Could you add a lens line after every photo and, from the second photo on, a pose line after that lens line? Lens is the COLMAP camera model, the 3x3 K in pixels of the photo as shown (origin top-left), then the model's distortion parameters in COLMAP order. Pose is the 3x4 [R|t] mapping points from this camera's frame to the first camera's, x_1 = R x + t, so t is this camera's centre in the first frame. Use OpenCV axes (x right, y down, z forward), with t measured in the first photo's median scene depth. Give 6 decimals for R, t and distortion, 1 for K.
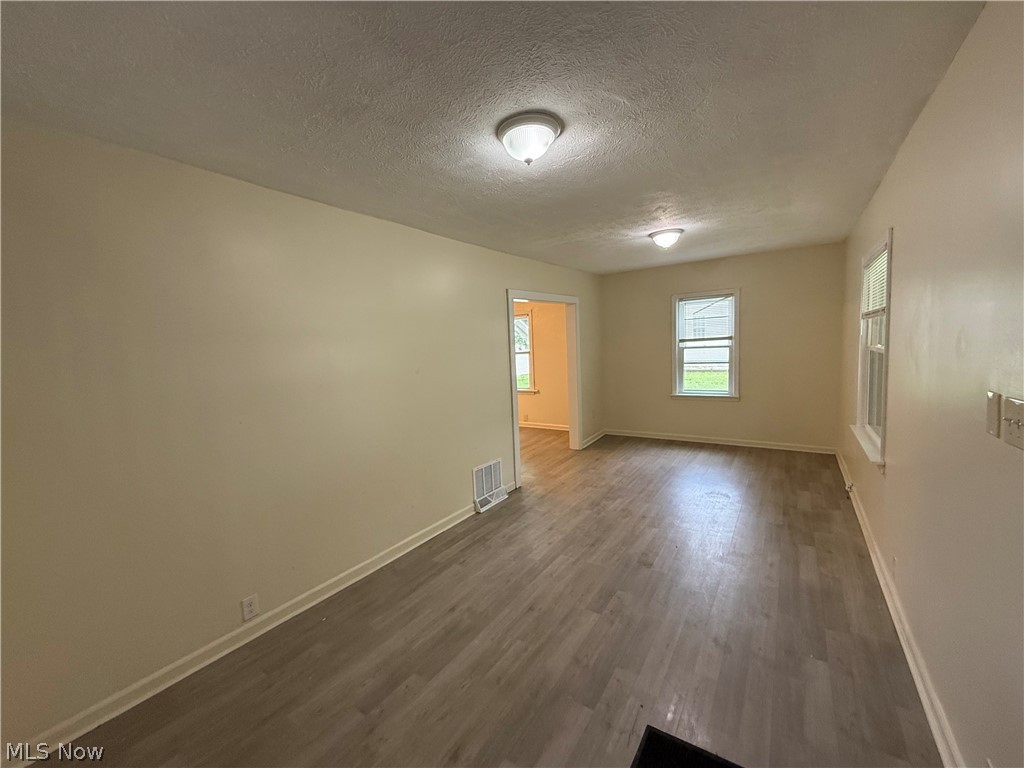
lens RADIAL K [[409.9, 0, 512.1], [0, 409.9, 382.0], [0, 0, 1]] dist [-0.001151, -0.000124]
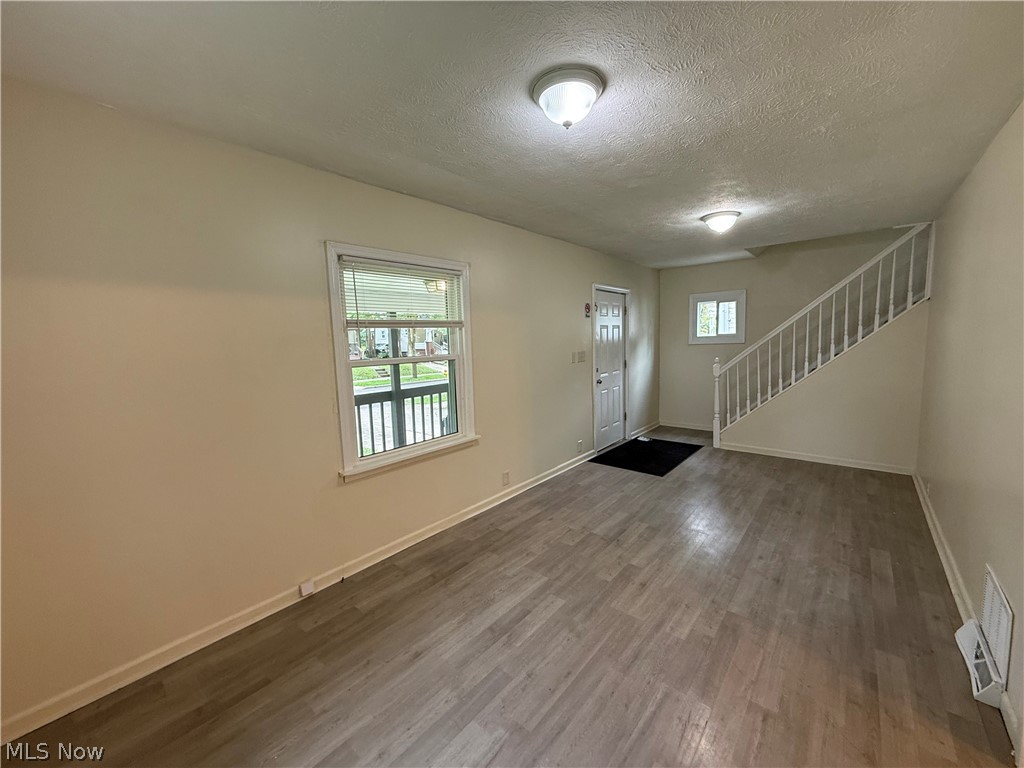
lens RADIAL K [[409.9, 0, 511.9], [0, 409.9, 380.6], [0, 0, 1]] dist [-0.001151, -0.000124]
pose [[-0.991693, 0.068996, 0.108556, 0.497670], [0.088217, 0.979028, 0.183635, -0.179019], [-0.093609, 0.191686, -0.976982, 1.834062]]
